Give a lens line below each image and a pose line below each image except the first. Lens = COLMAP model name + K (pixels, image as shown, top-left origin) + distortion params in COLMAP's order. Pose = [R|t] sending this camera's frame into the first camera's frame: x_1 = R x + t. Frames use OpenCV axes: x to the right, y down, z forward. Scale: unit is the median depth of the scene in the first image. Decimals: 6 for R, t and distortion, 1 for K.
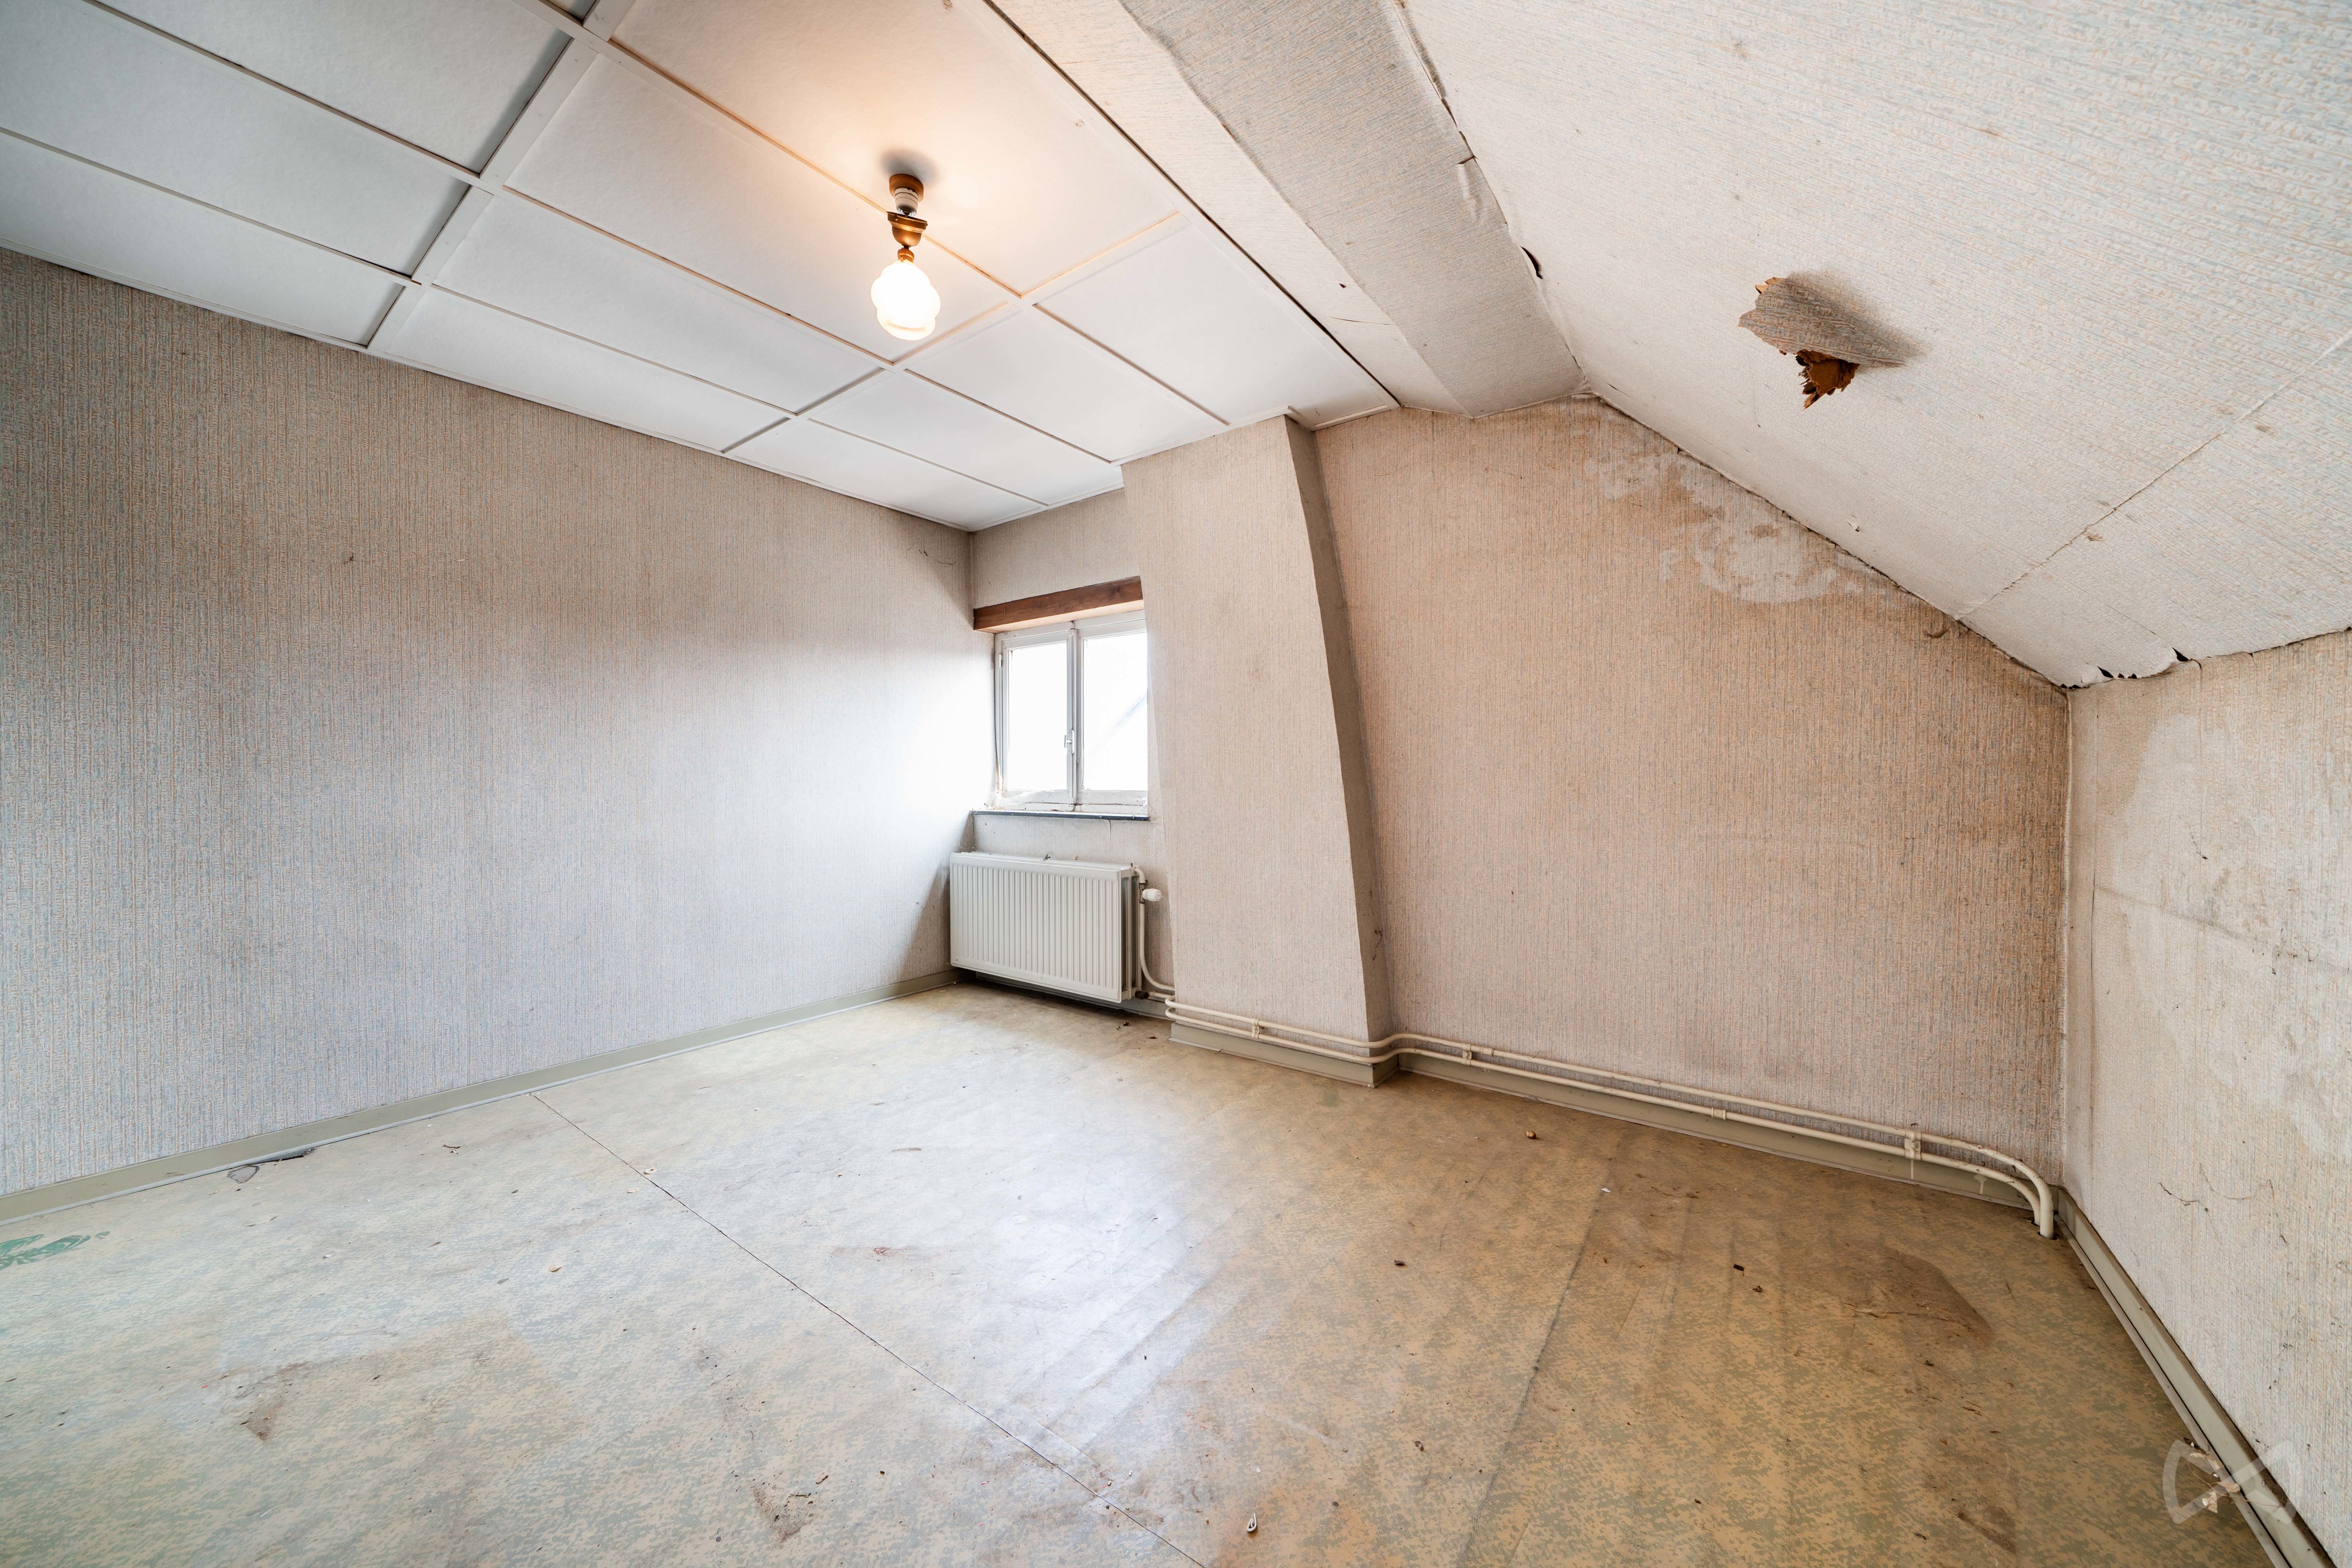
lens RADIAL K [[789.1, 0, 1168.9], [0, 789.1, 788.2], [0, 0, 1]] dist [-0.004657, -0.000432]
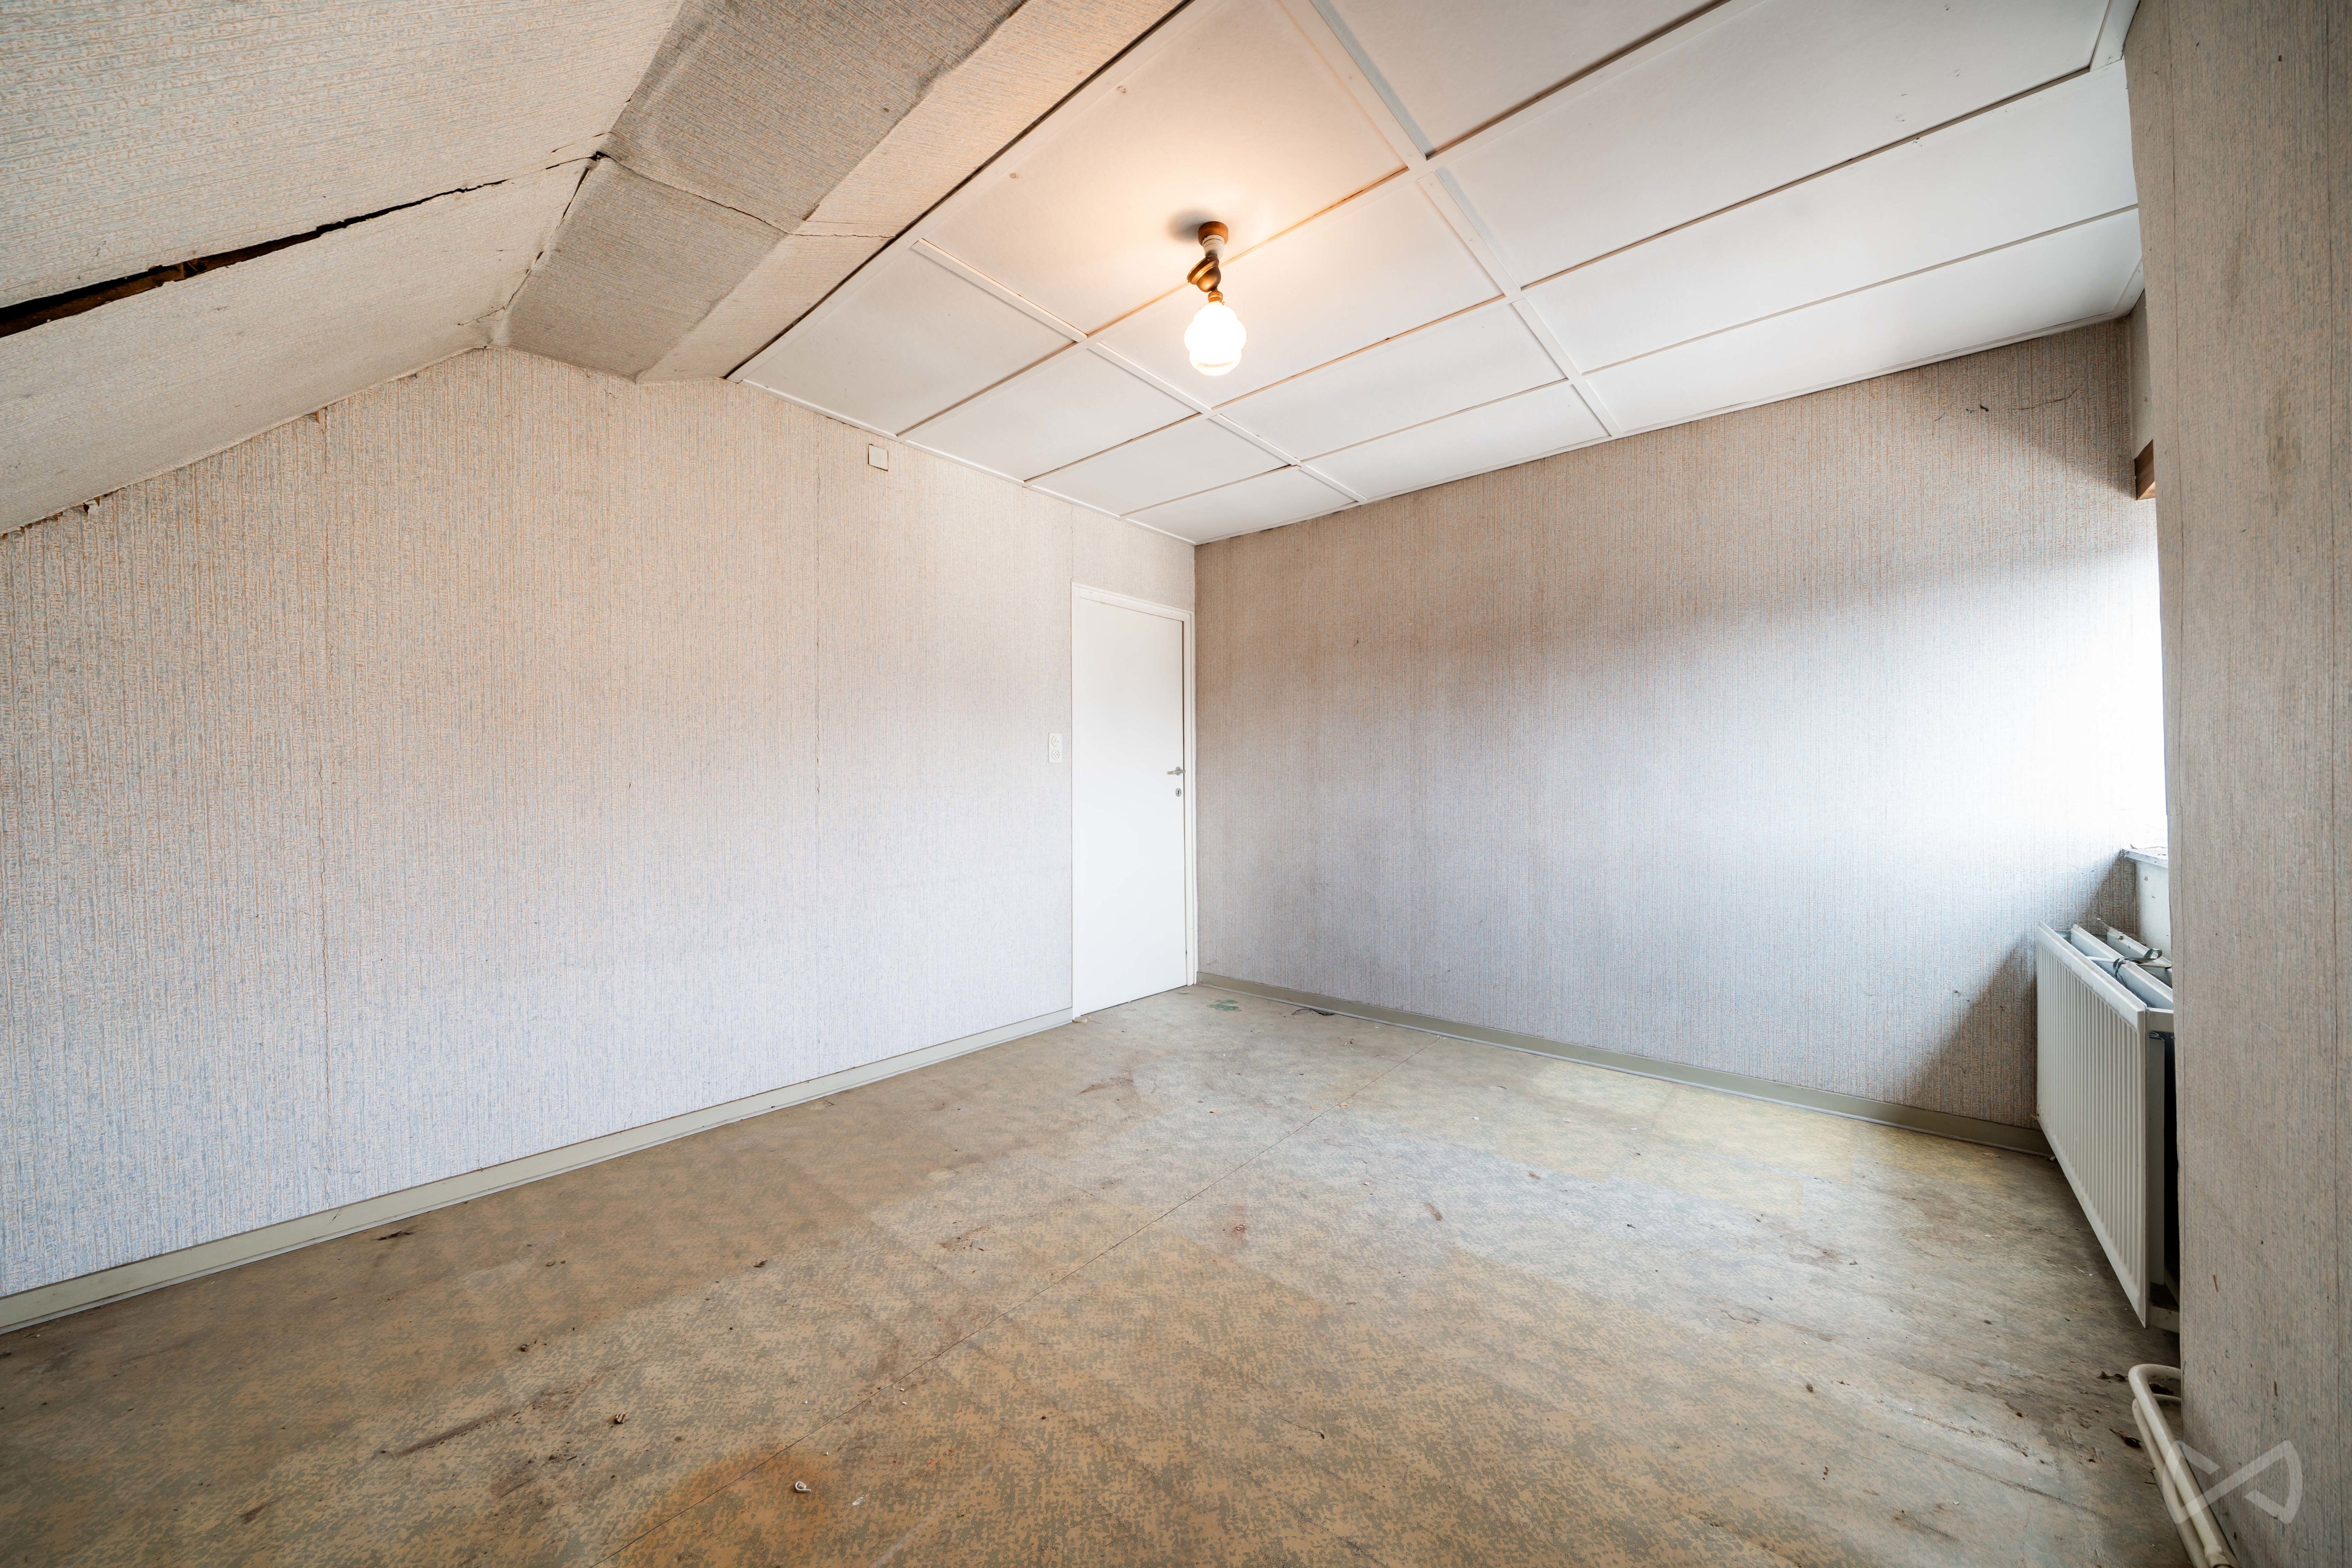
lens RADIAL K [[789.2, 0, 1168.9], [0, 789.2, 788.2], [0, 0, 1]] dist [-0.004657, -0.000432]
pose [[-0.044310, 0.008448, -0.998982, 0.551074], [-0.013772, 0.999864, 0.009066, -0.014855], [0.998923, 0.014159, -0.044187, 0.738892]]
